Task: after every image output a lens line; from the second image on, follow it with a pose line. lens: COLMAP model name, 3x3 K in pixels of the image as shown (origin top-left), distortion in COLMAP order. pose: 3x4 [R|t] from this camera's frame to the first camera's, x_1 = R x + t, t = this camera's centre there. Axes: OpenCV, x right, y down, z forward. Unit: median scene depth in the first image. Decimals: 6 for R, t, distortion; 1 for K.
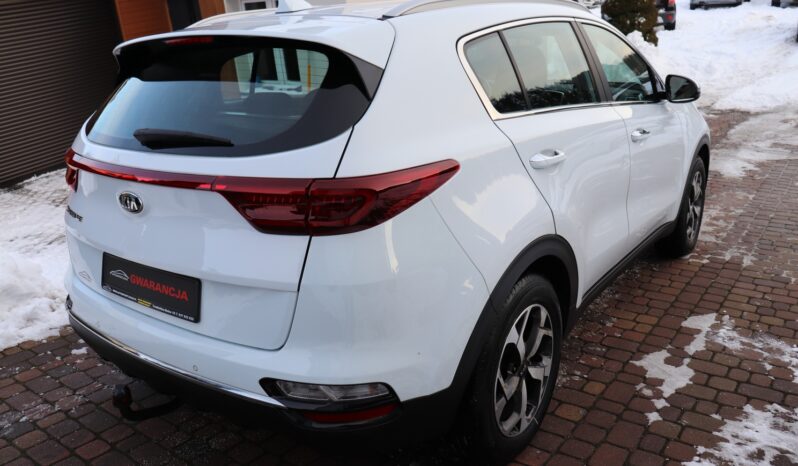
lens RADIAL K [[669.4, 0, 396.4], [0, 669.4, 227.9], [0, 0, 1]] dist [-0.170997, 0.157327]
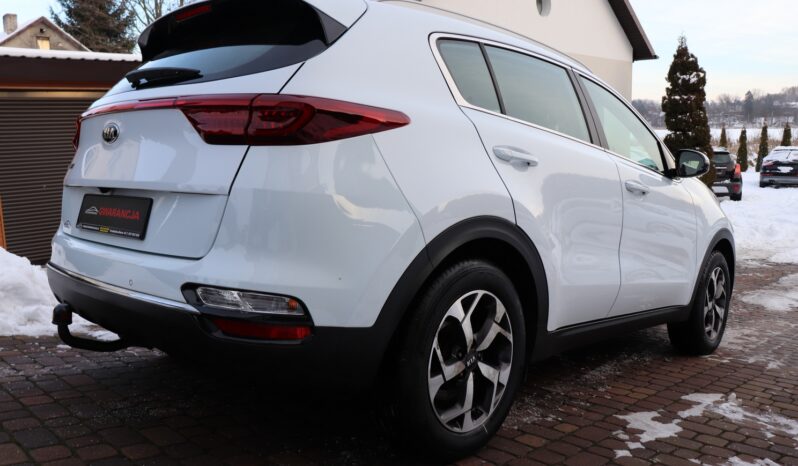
lens RADIAL K [[669.4, 0, 396.4], [0, 669.4, 227.9], [0, 0, 1]] dist [-0.170997, 0.157327]
pose [[0.988850, 0.094517, -0.115077, 0.138040], [-0.120092, 0.963086, -0.240921, 0.212399], [0.088058, 0.252055, 0.963698, 0.020699]]
